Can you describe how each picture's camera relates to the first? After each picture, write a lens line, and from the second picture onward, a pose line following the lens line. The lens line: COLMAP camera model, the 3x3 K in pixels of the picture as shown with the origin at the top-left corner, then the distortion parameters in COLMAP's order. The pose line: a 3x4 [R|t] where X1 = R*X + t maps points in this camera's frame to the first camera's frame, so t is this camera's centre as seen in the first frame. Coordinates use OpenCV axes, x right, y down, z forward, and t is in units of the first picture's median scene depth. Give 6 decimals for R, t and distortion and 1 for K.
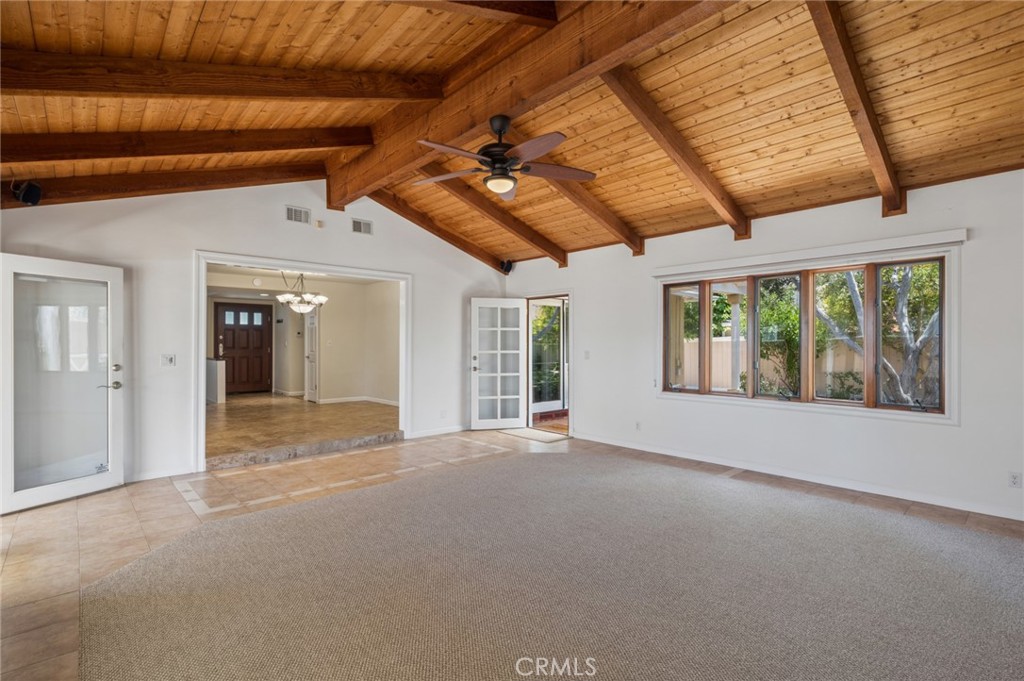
lens RADIAL K [[475.1, 0, 512.0], [0, 475.1, 340.5], [0, 0, 1]] dist [0.001067, 0.000992]
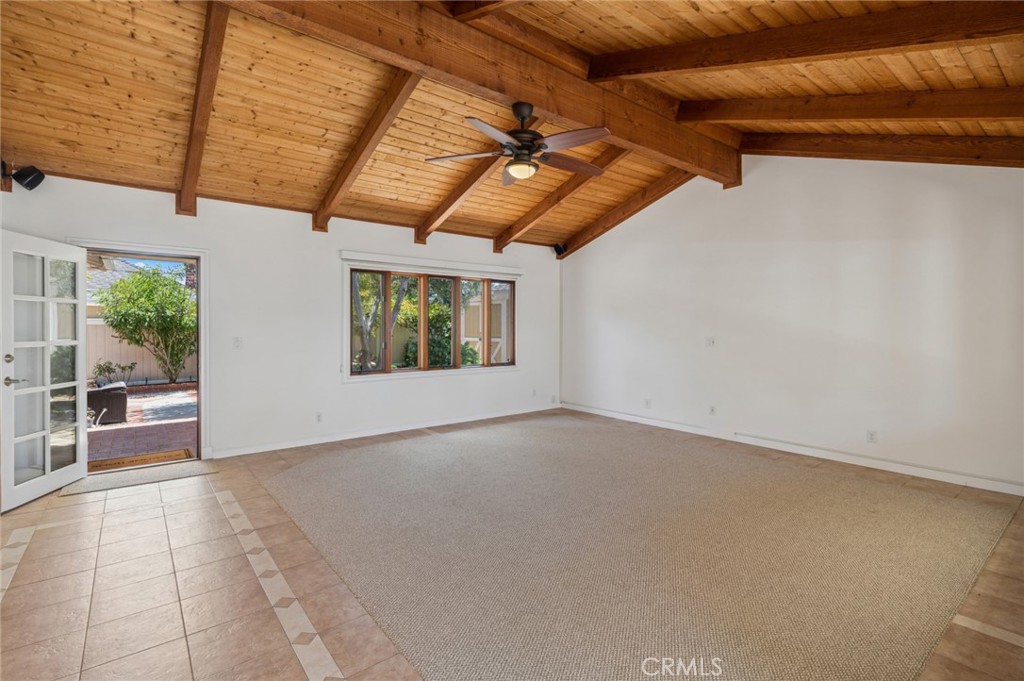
lens RADIAL K [[481.8, 0, 507.1], [0, 481.8, 331.8], [0, 0, 1]] dist [-0.000096, -0.000112]
pose [[0.068424, -0.008281, 0.997622, -0.731711], [-0.006400, 0.999941, 0.008739, 0.004193], [-0.997636, -0.006983, 0.068367, 0.666768]]
